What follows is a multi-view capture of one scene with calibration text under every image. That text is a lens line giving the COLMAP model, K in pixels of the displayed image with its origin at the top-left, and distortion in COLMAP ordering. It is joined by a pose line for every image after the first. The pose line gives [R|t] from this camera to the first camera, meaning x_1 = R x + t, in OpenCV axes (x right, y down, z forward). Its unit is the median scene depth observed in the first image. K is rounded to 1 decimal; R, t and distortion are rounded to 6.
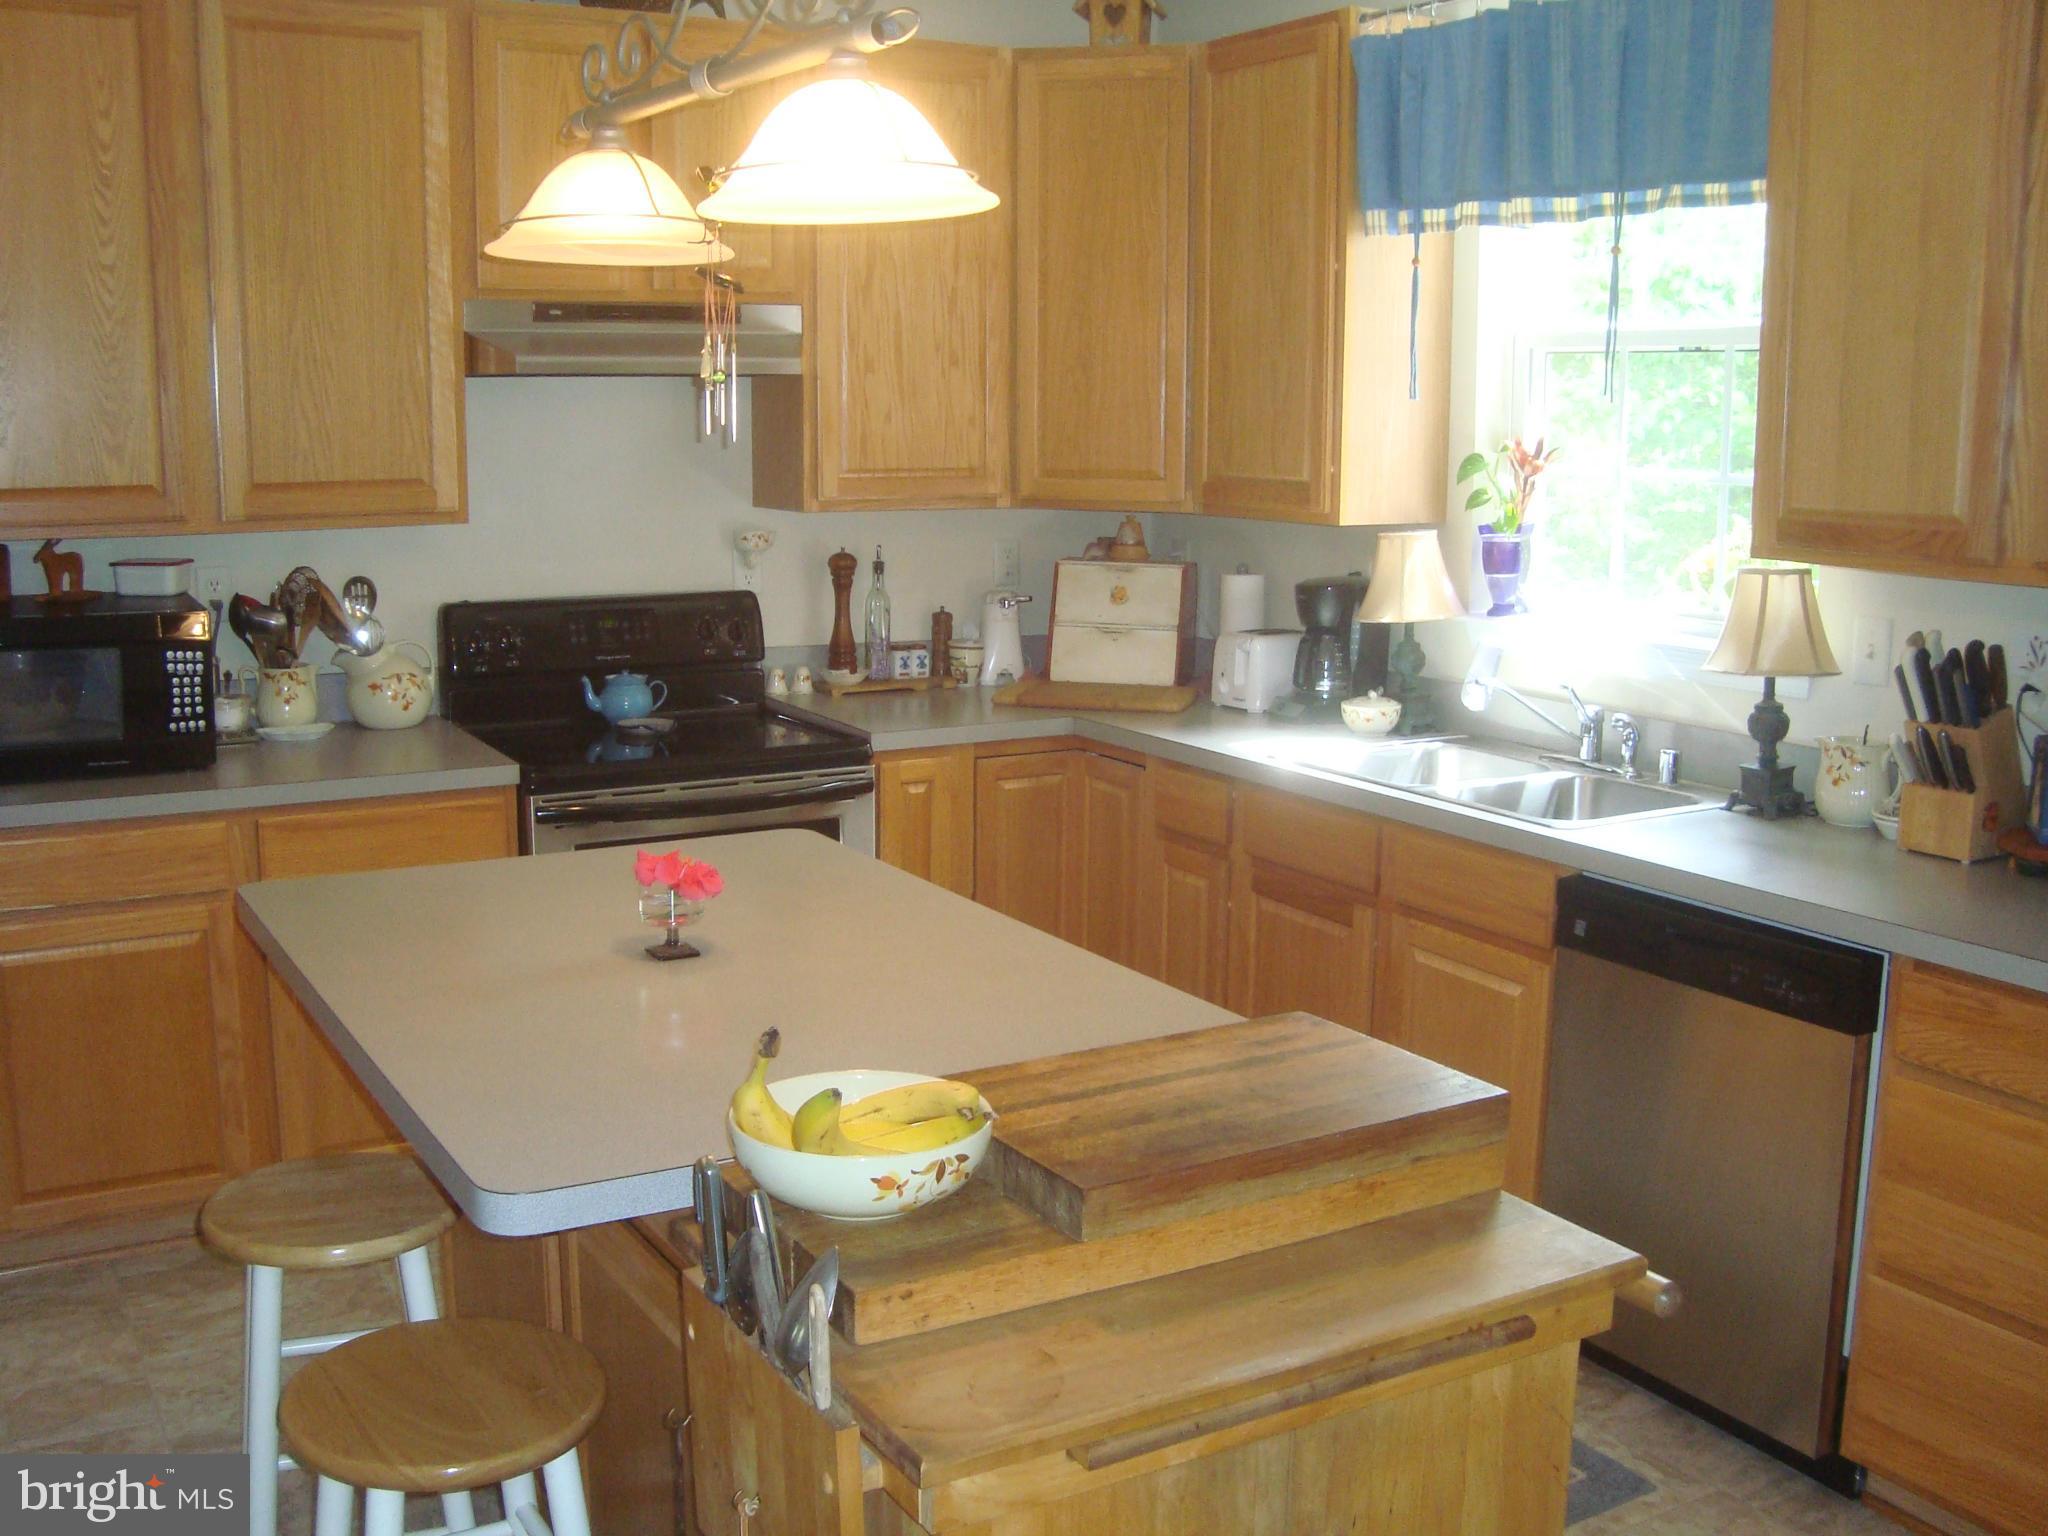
lens RADIAL K [[1997.6, 0, 1023.2], [0, 1997.6, 735.7], [0, 0, 1]] dist [-0.208267, 0.231225]
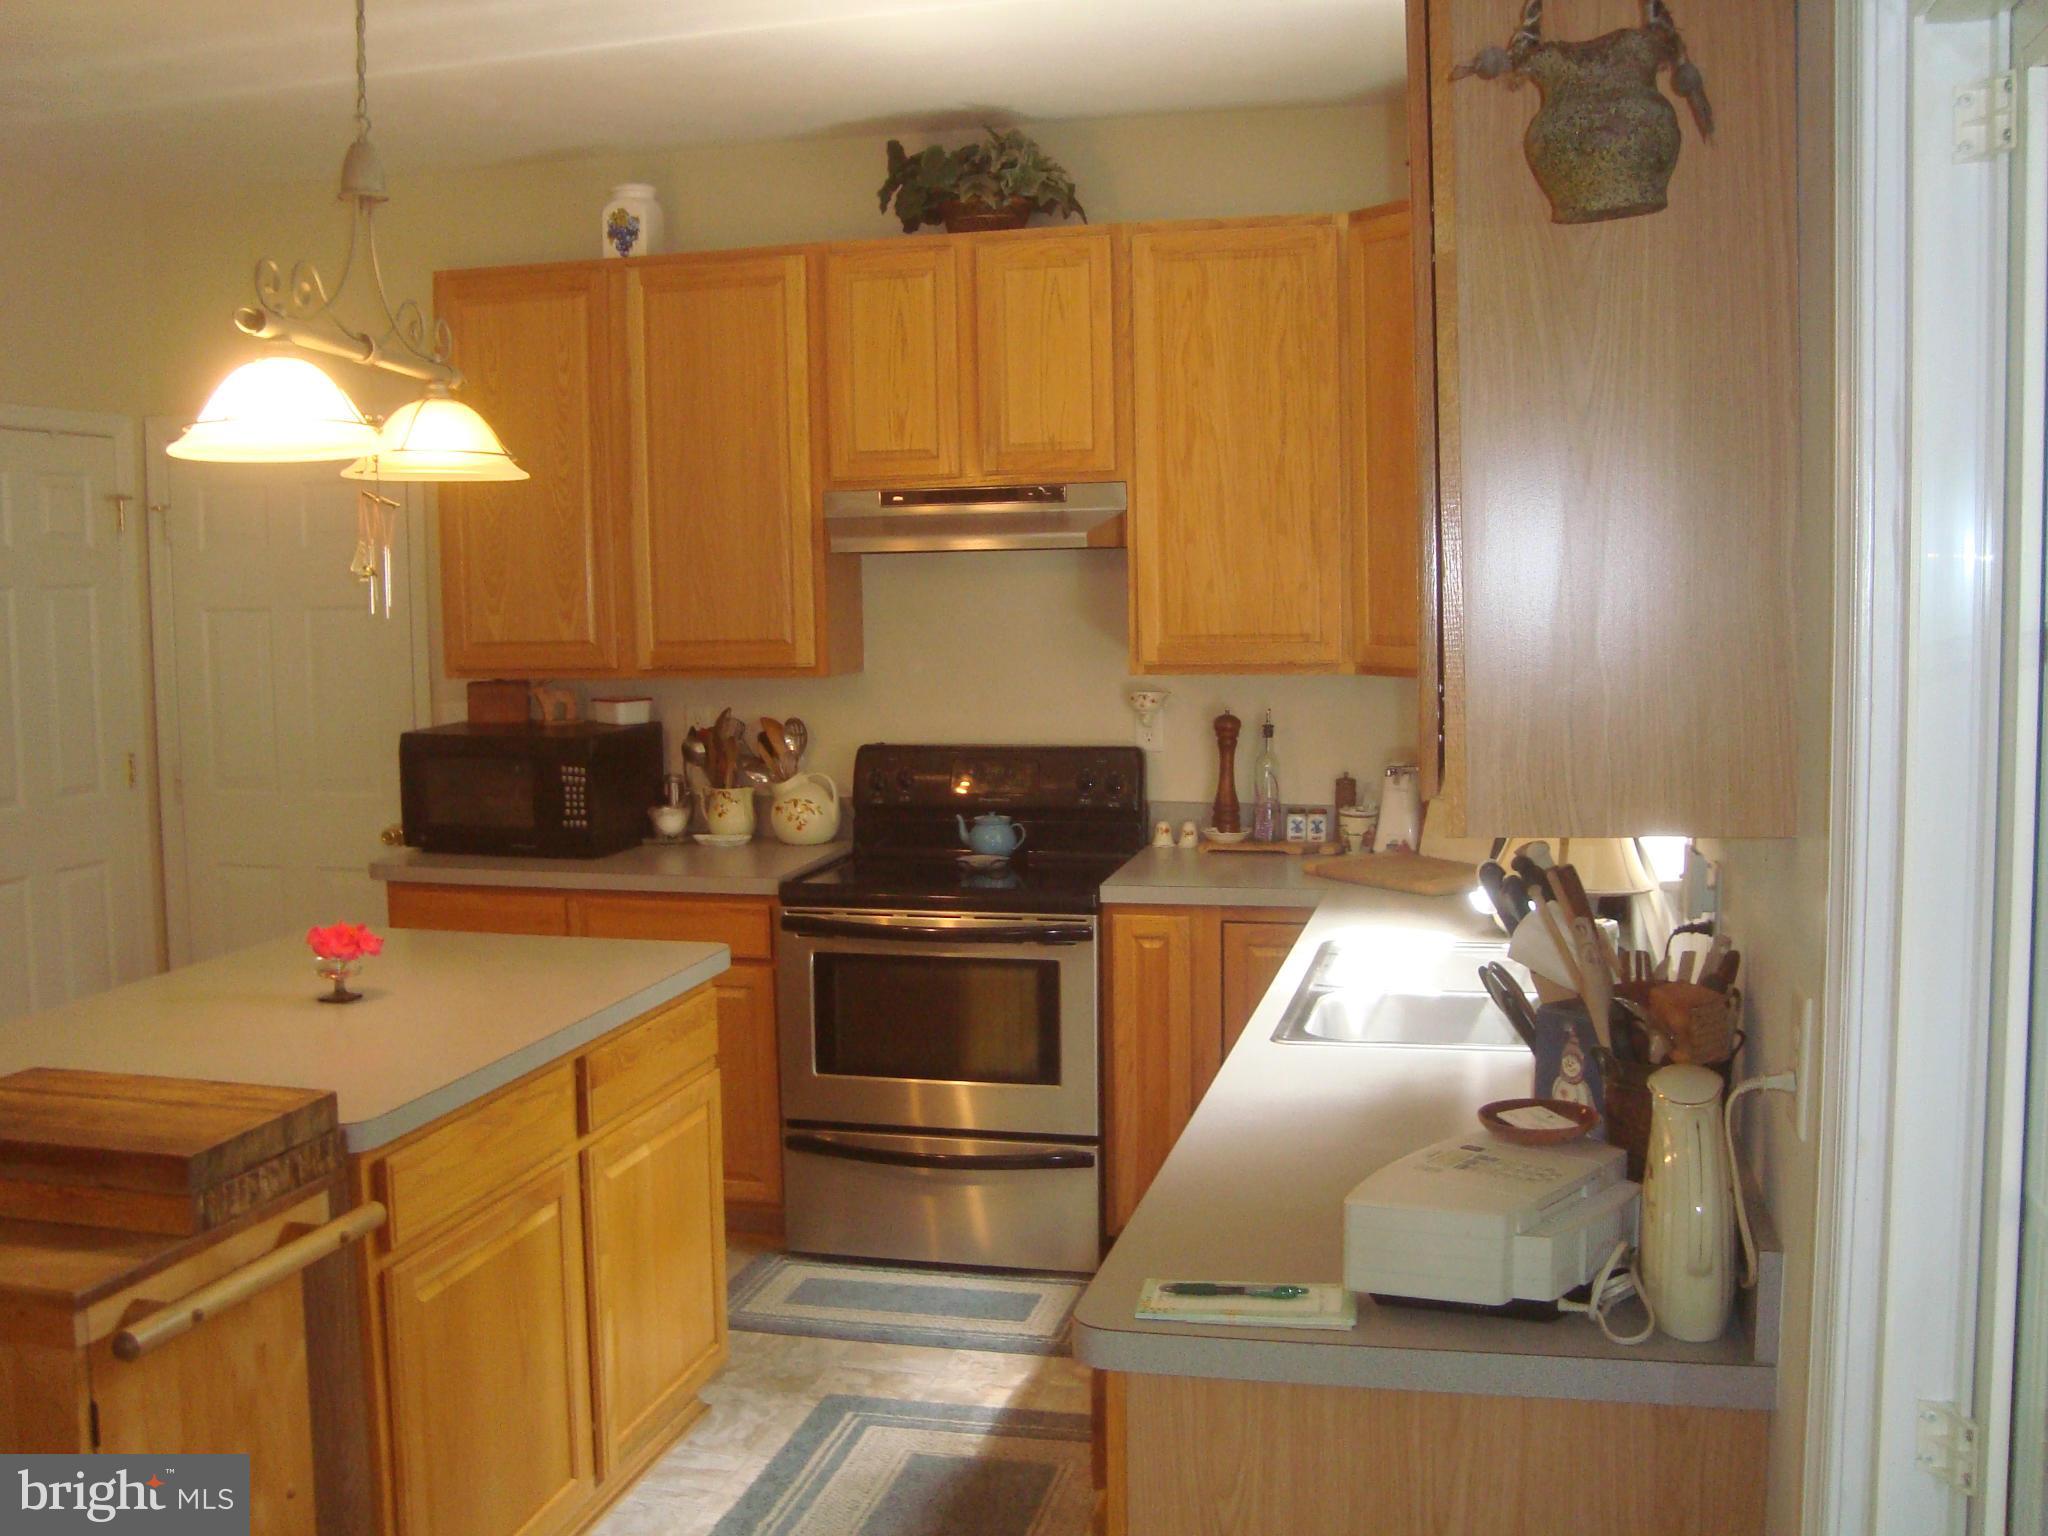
lens RADIAL K [[1997.6, 0, 1023.2], [0, 1997.6, 735.7], [0, 0, 1]] dist [-0.208267, 0.231225]
pose [[0.722247, 0.040451, -0.690451, 0.603025], [-0.092458, 0.994975, -0.038424, -0.034815], [0.685427, 0.091590, 0.722358, 0.198324]]
